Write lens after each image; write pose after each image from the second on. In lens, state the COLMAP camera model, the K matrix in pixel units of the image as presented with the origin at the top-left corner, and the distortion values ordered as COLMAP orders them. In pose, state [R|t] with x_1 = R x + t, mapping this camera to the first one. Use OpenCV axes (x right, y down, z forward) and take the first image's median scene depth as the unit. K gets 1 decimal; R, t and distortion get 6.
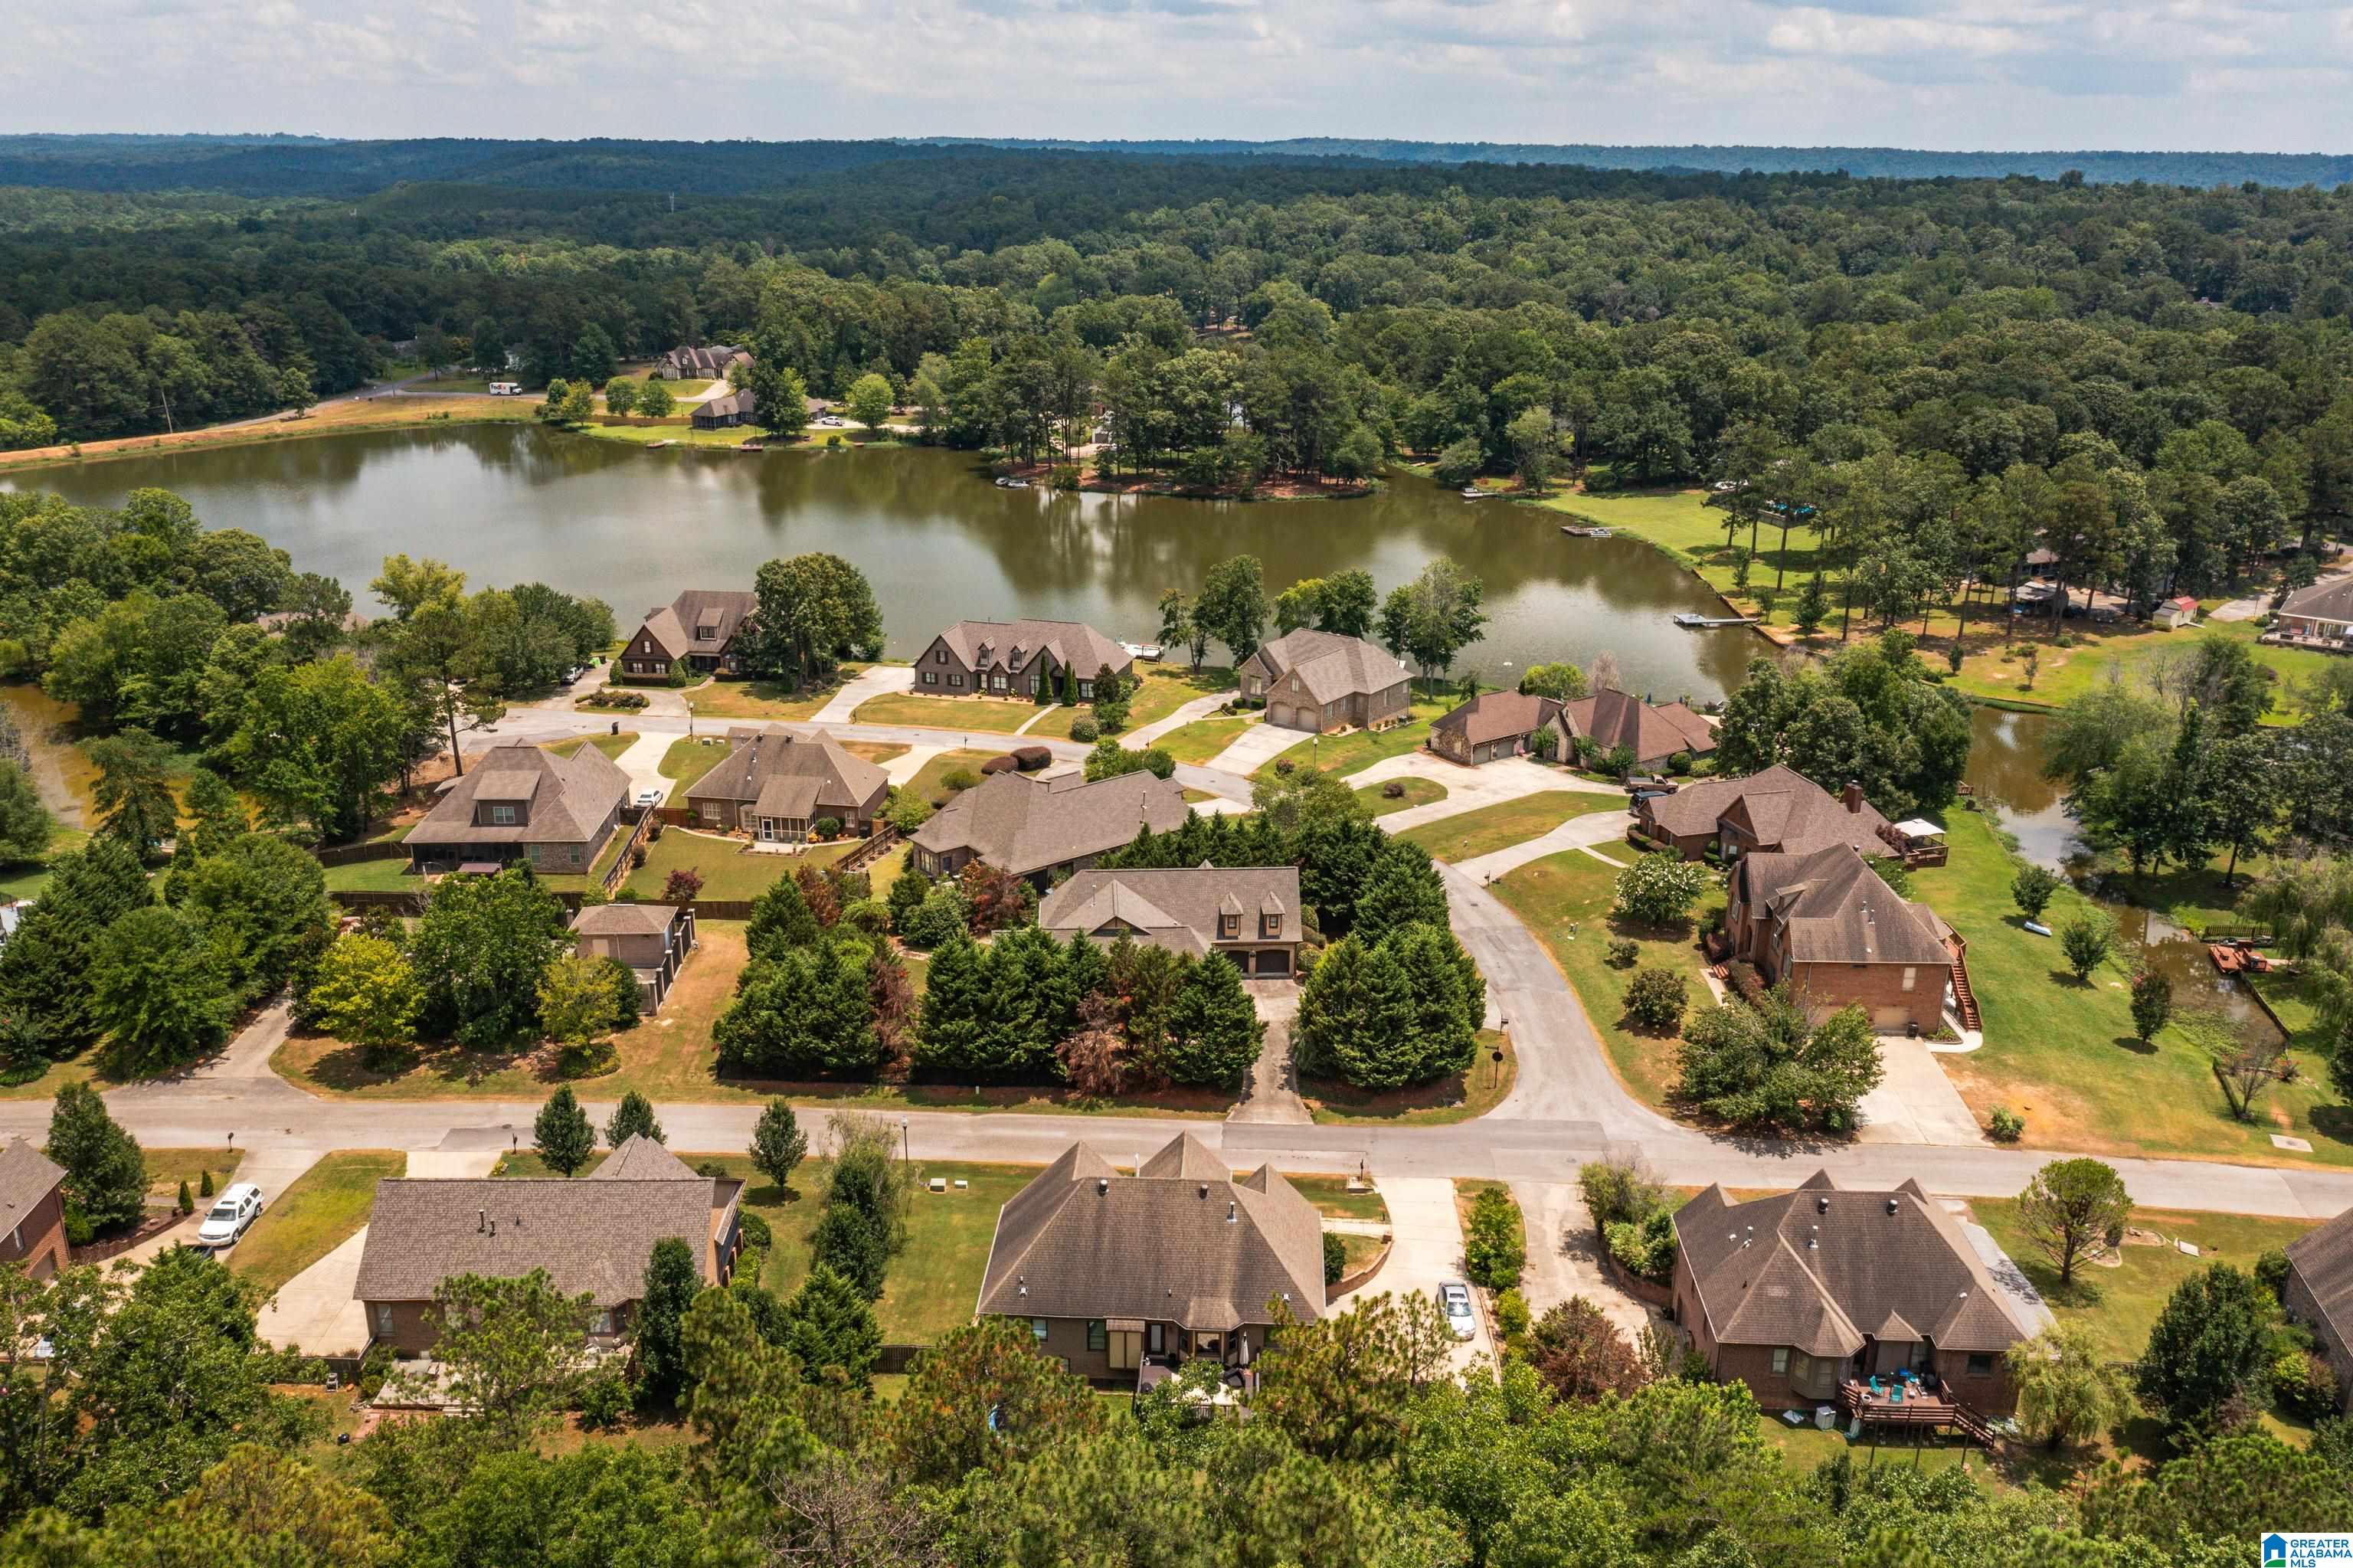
lens RADIAL K [[1971.5, 0, 1176.5], [0, 1971.5, 784.0], [0, 0, 1]] dist [-0.040043, 0.013023]
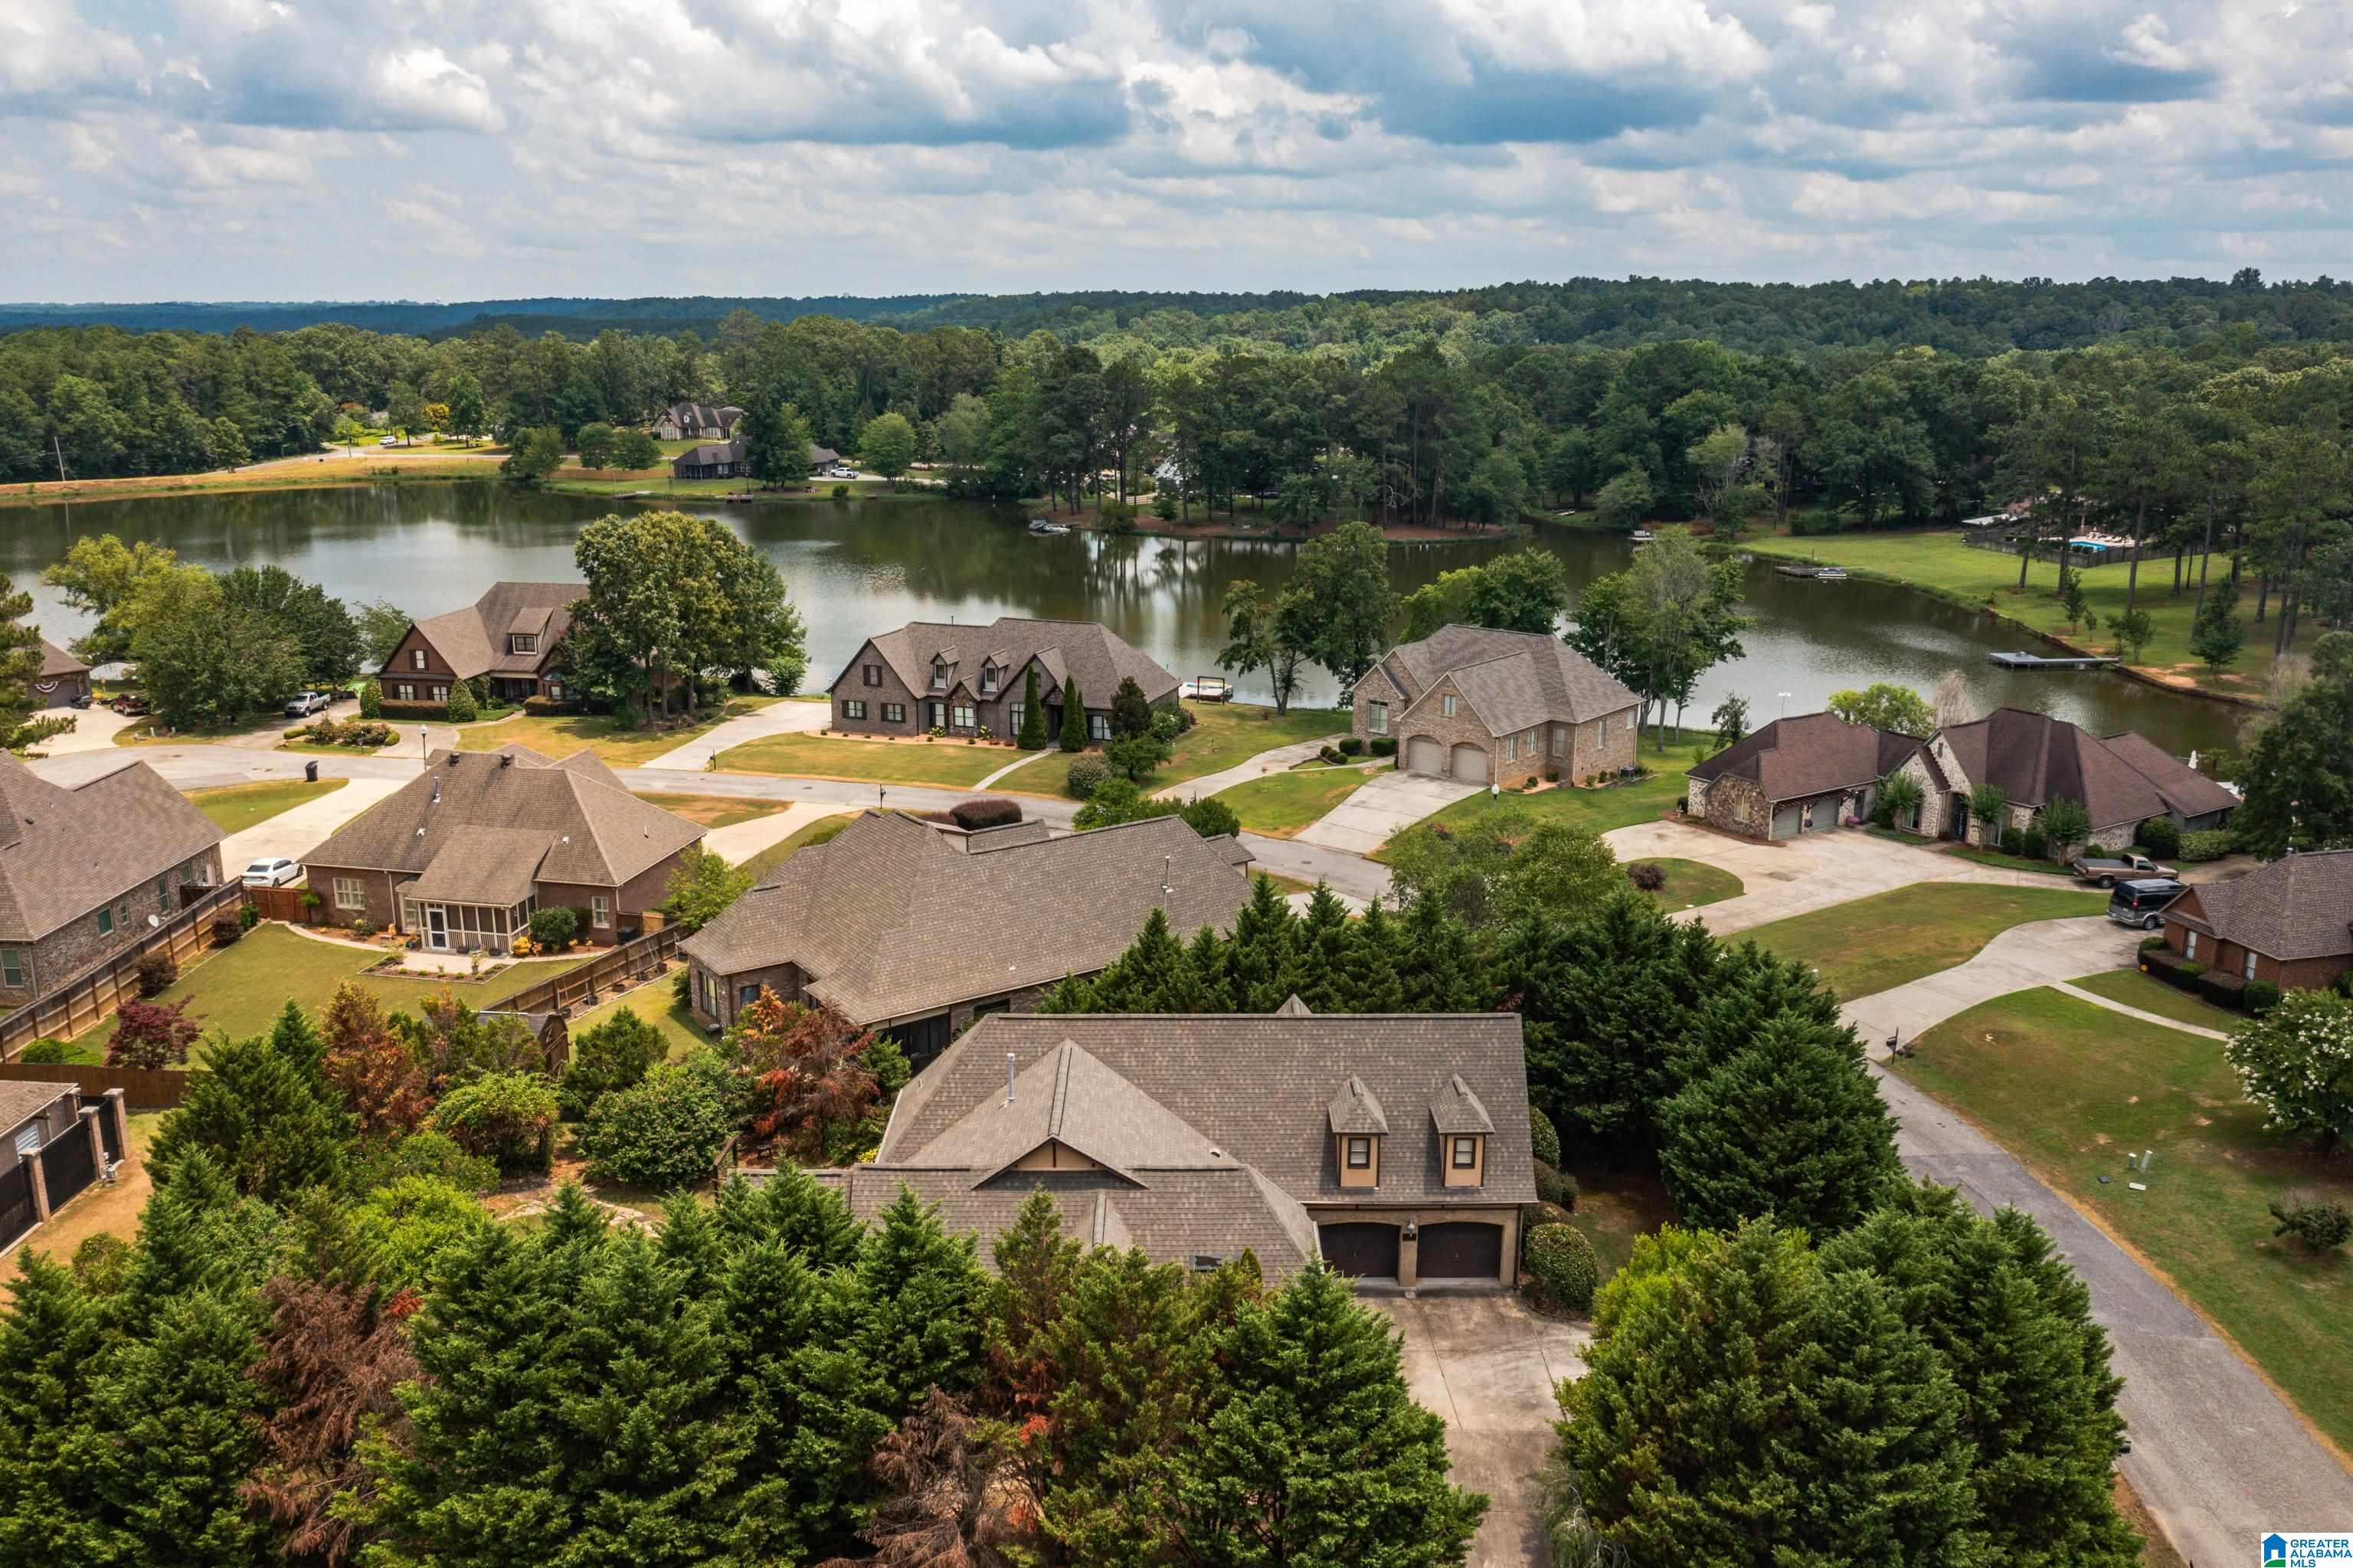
lens RADIAL K [[1971.5, 0, 1176.5], [0, 1971.5, 784.0], [0, 0, 1]] dist [-0.040043, 0.013023]
pose [[0.998957, 0.008541, -0.044863, 0.005996], [-0.012058, 0.996824, -0.078713, 0.019450], [0.044048, 0.079172, 0.995887, 0.414876]]
